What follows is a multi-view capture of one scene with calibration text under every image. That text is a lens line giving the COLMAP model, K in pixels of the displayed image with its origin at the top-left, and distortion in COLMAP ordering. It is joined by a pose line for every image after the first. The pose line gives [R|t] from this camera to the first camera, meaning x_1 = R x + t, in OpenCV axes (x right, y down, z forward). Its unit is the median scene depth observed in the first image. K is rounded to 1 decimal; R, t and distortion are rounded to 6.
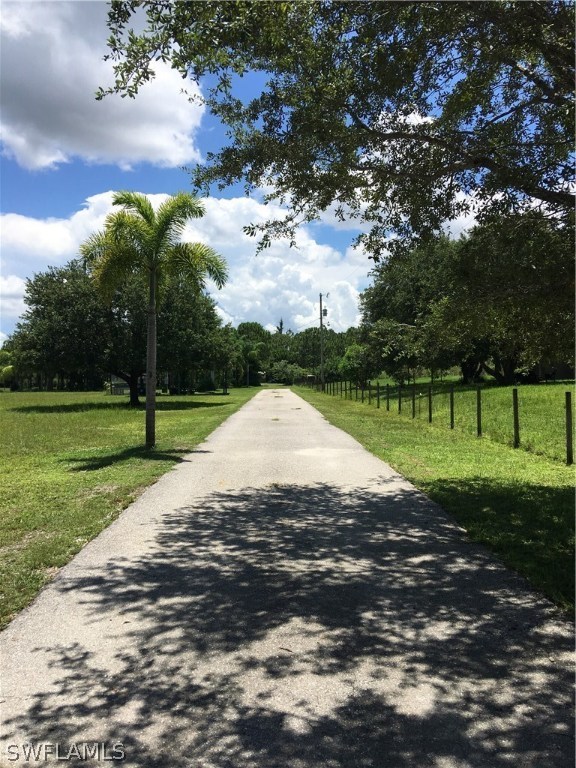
lens RADIAL K [[645.5, 0, 287.4], [0, 645.5, 361.6], [0, 0, 1]] dist [0.057169, 0.000701]
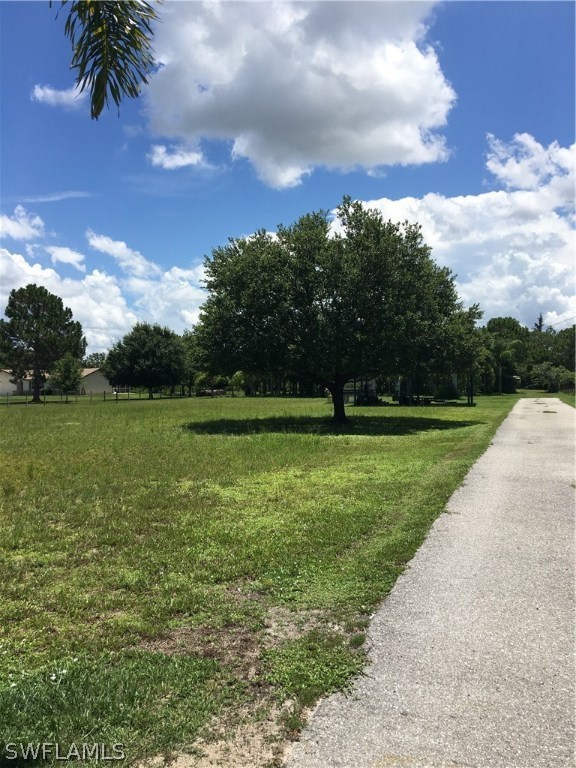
lens RADIAL K [[645.5, 0, 287.4], [0, 645.5, 361.6], [0, 0, 1]] dist [0.057169, 0.000701]
pose [[0.930669, -0.007107, -0.365792, -0.015298], [0.004966, 0.999965, -0.006794, 0.002470], [0.365827, 0.004506, 0.930672, 0.190475]]
